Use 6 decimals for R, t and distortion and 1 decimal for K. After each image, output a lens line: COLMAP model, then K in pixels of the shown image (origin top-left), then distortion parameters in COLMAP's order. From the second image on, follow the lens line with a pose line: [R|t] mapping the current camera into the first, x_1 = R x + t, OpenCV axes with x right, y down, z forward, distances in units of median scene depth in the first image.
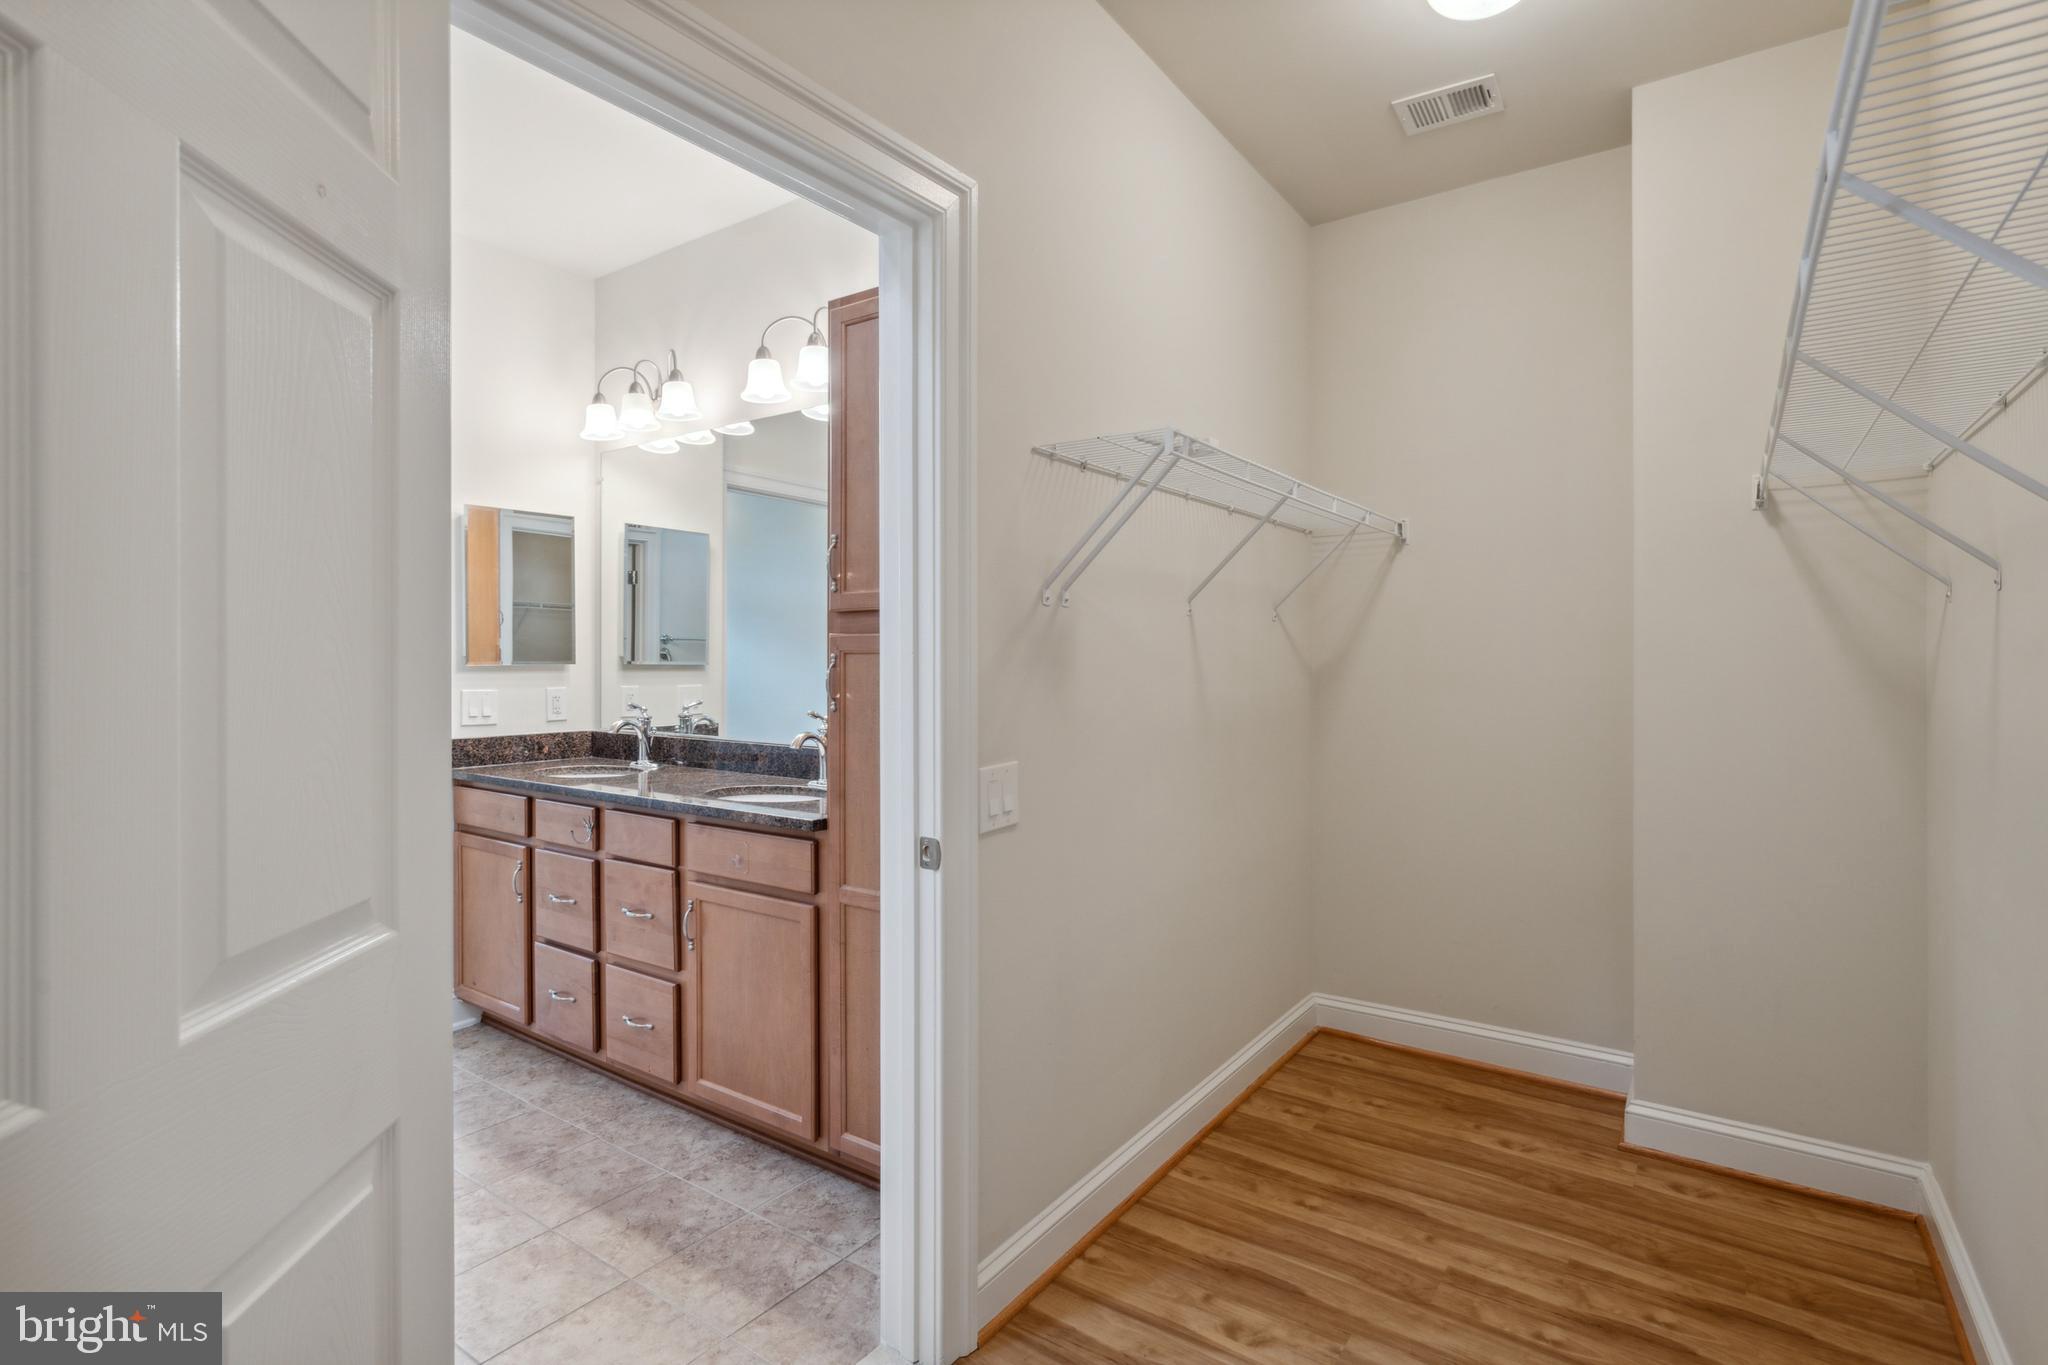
lens RADIAL K [[997.7, 0, 1020.1], [0, 997.7, 677.2], [0, 0, 1]] dist [-0.009808, 0.007908]
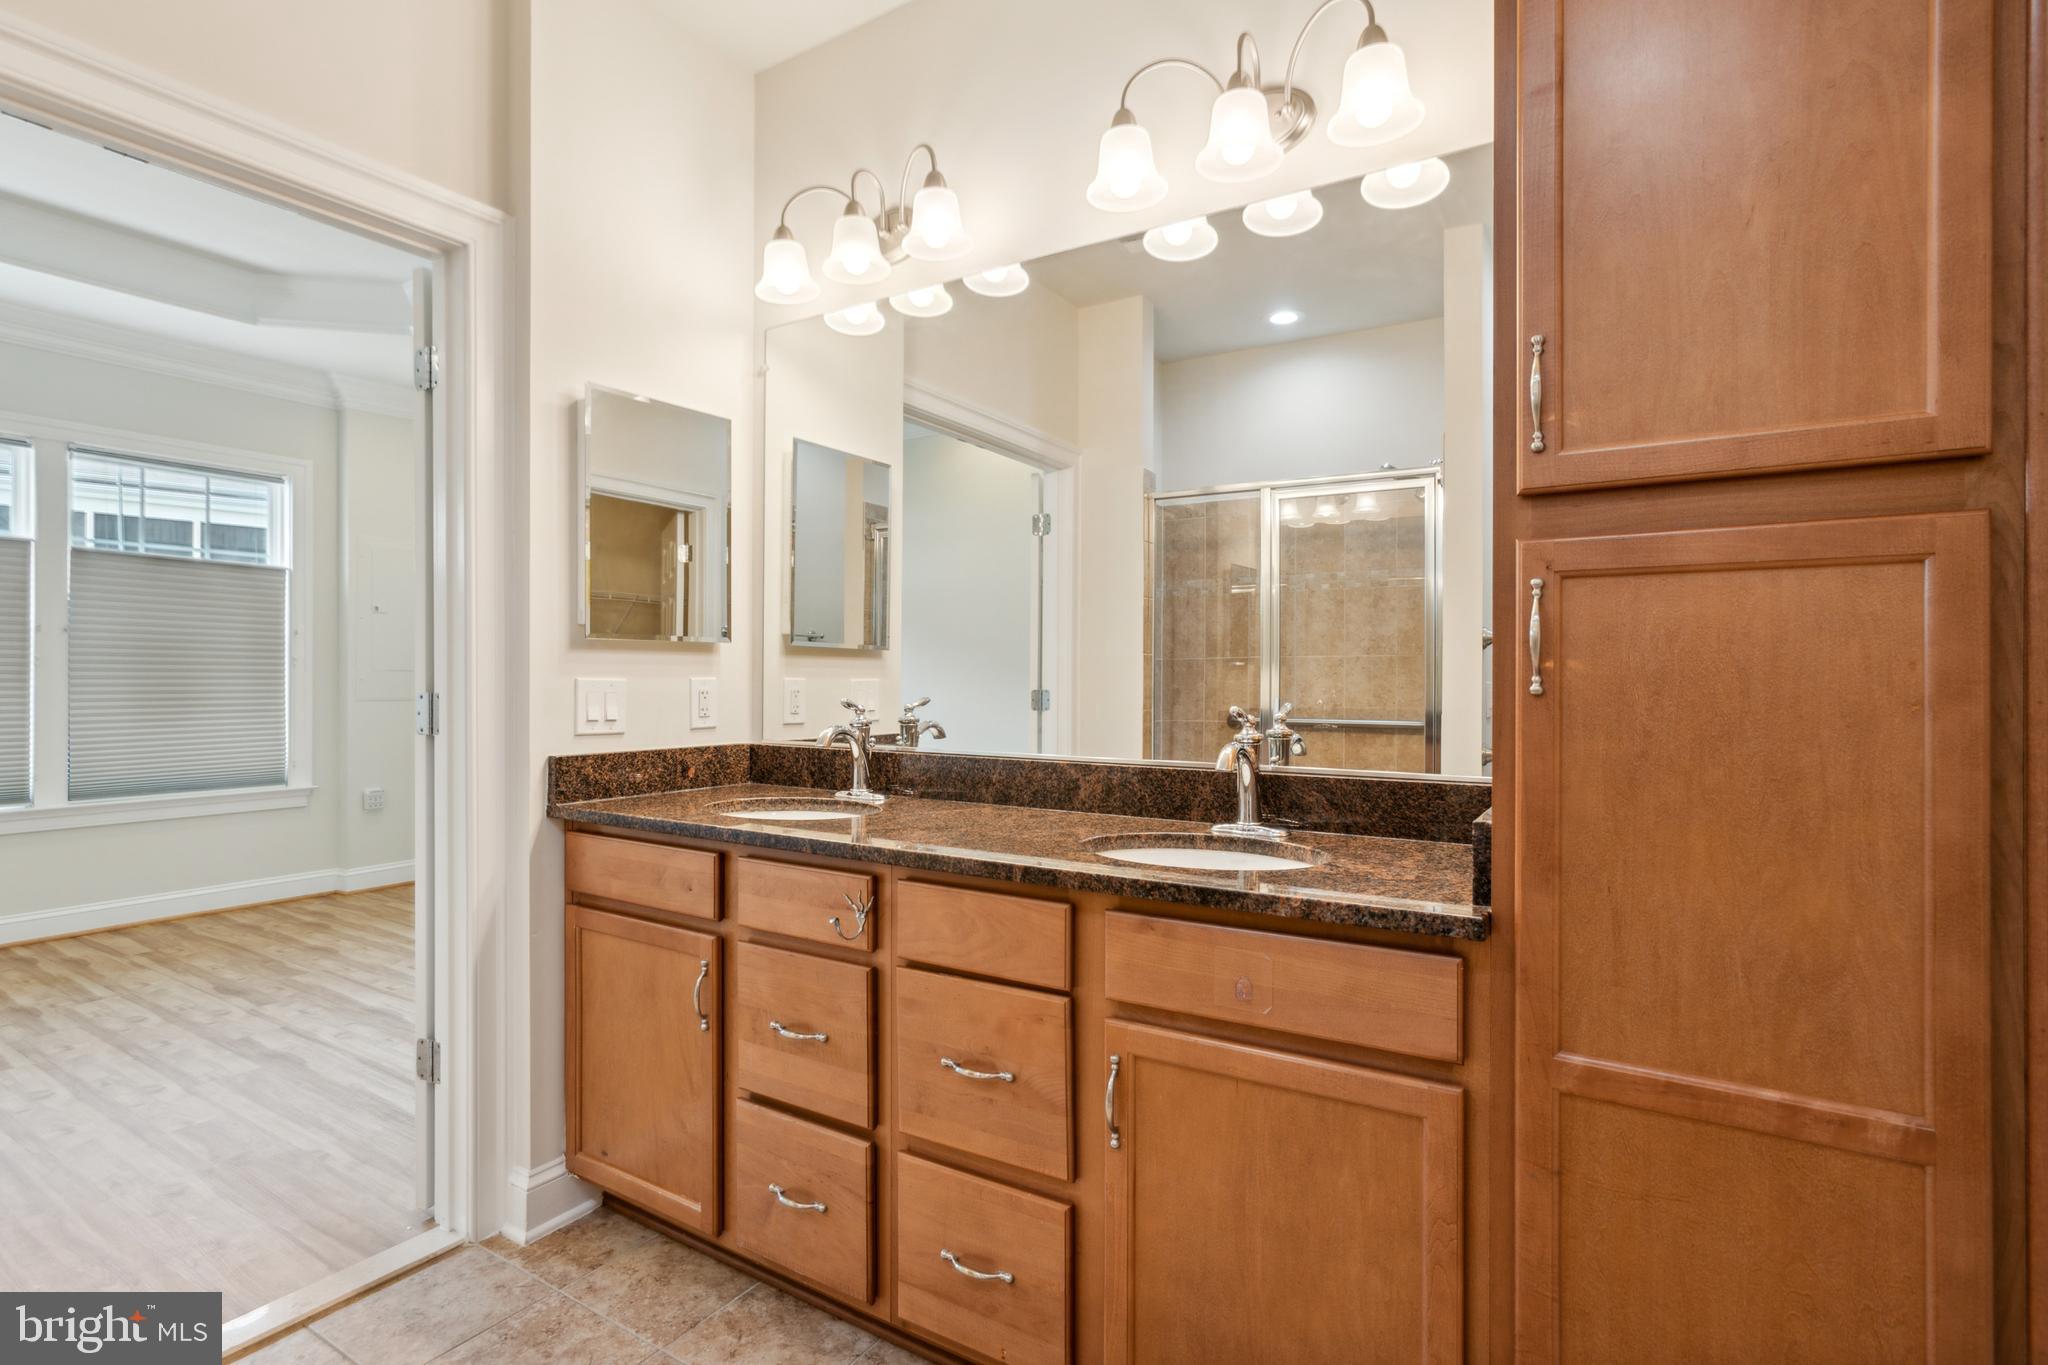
lens RADIAL K [[997.7, 0, 1021.4], [0, 997.7, 683.0], [0, 0, 1]] dist [-0.009808, 0.007908]
pose [[0.998515, 0.001244, 0.054466, -0.336997], [-0.000694, 0.999949, -0.010118, 0.023515], [-0.054476, 0.010065, 0.998464, 0.381876]]
